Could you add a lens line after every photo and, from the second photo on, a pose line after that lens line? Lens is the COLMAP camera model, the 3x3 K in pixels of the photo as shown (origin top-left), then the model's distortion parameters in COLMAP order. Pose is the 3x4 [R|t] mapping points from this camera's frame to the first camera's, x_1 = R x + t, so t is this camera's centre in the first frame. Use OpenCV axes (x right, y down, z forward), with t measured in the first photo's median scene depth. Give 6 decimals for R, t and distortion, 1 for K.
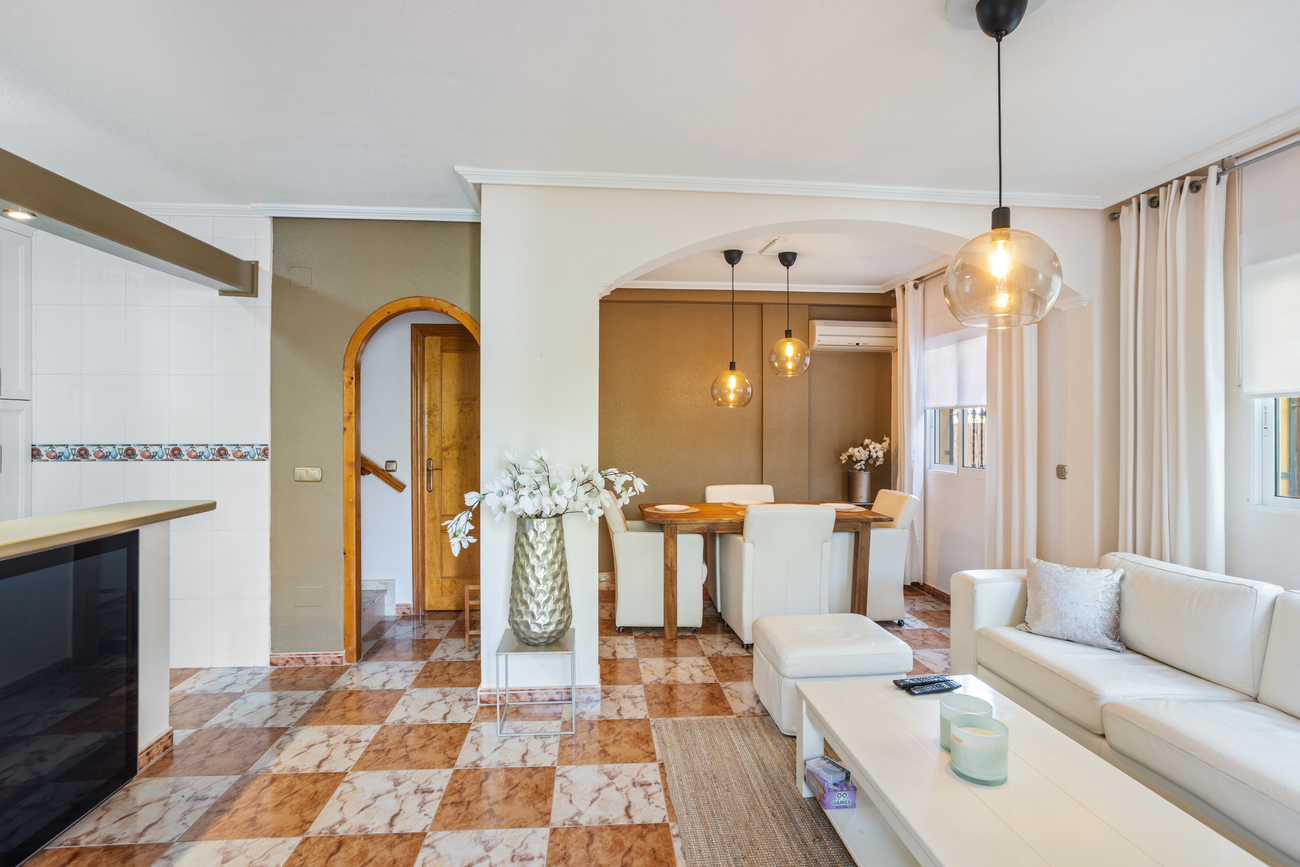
lens RADIAL K [[673.5, 0, 657.8], [0, 673.5, 429.0], [0, 0, 1]] dist [-0.033104, 0.027236]
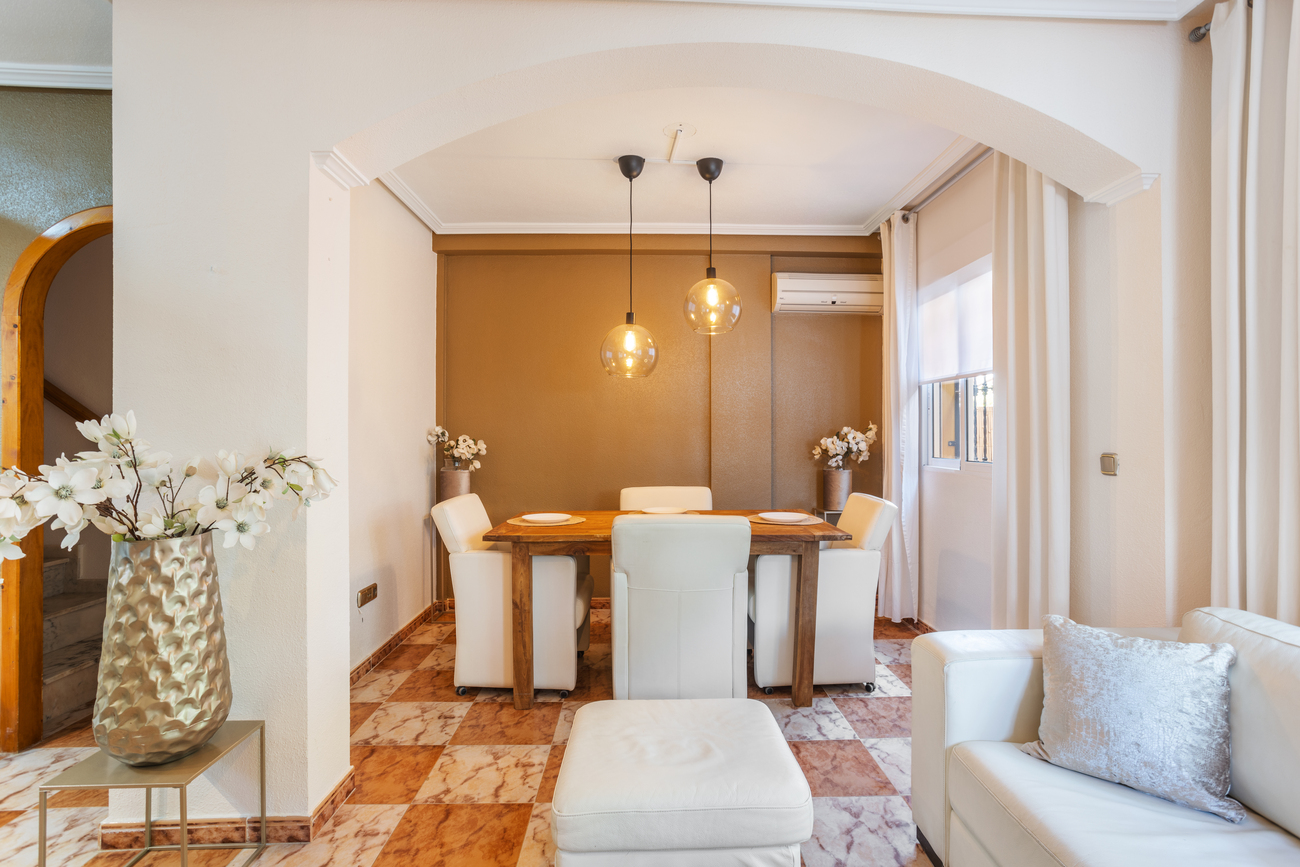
lens RADIAL K [[673.5, 0, 657.8], [0, 673.5, 429.0], [0, 0, 1]] dist [-0.033104, 0.027236]
pose [[0.998403, -0.003254, -0.056405, 0.186809], [0.002824, 0.999966, -0.007708, 0.029766], [0.056428, 0.007536, 0.998378, 0.301891]]
